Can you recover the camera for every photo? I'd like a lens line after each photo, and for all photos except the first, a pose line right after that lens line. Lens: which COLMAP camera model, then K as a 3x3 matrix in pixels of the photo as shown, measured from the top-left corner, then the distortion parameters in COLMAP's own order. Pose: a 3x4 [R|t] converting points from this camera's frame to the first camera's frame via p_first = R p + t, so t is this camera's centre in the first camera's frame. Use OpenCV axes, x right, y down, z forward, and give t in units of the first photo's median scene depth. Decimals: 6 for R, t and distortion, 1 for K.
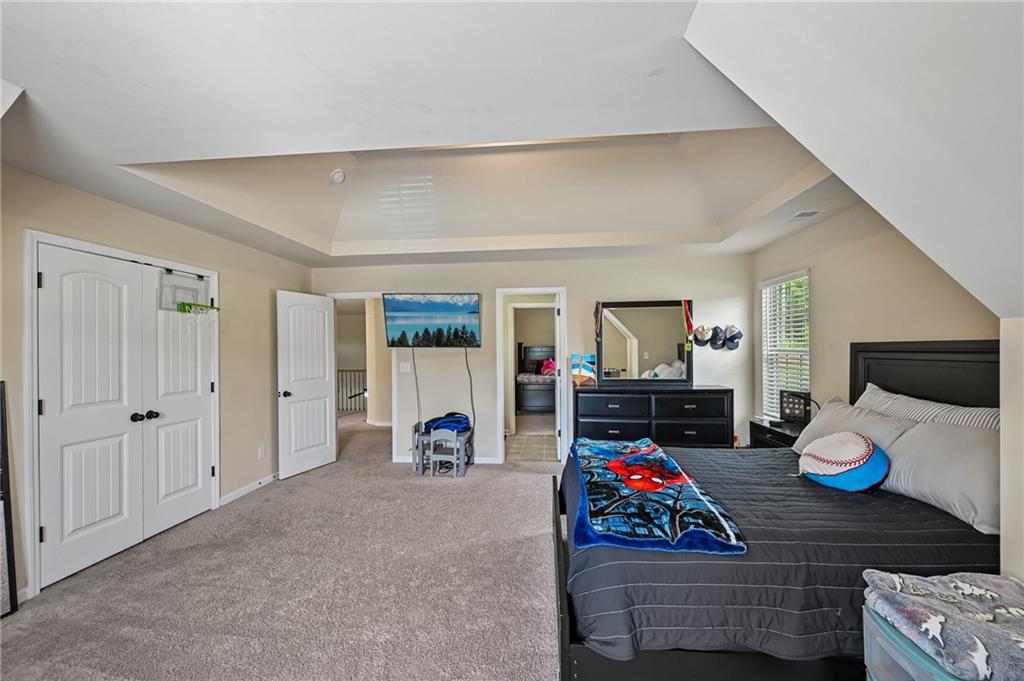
lens RADIAL K [[401.4, 0, 517.1], [0, 401.4, 348.0], [0, 0, 1]] dist [-0.001778, -0.000078]
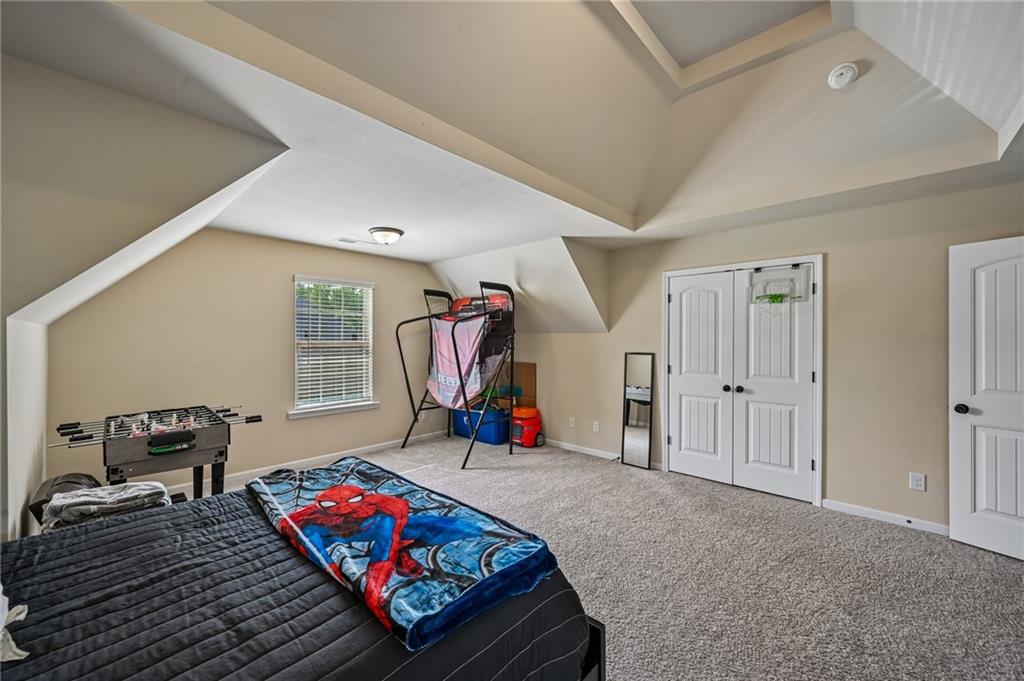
lens RADIAL K [[401.4, 0, 512.2], [0, 401.4, 335.8], [0, 0, 1]] dist [-0.001778, -0.000078]
pose [[-0.623648, 0.002472, -0.781701, 0.483941], [0.003863, 0.999993, 0.000080, -0.002693], [0.781696, -0.002970, -0.623653, 1.161554]]
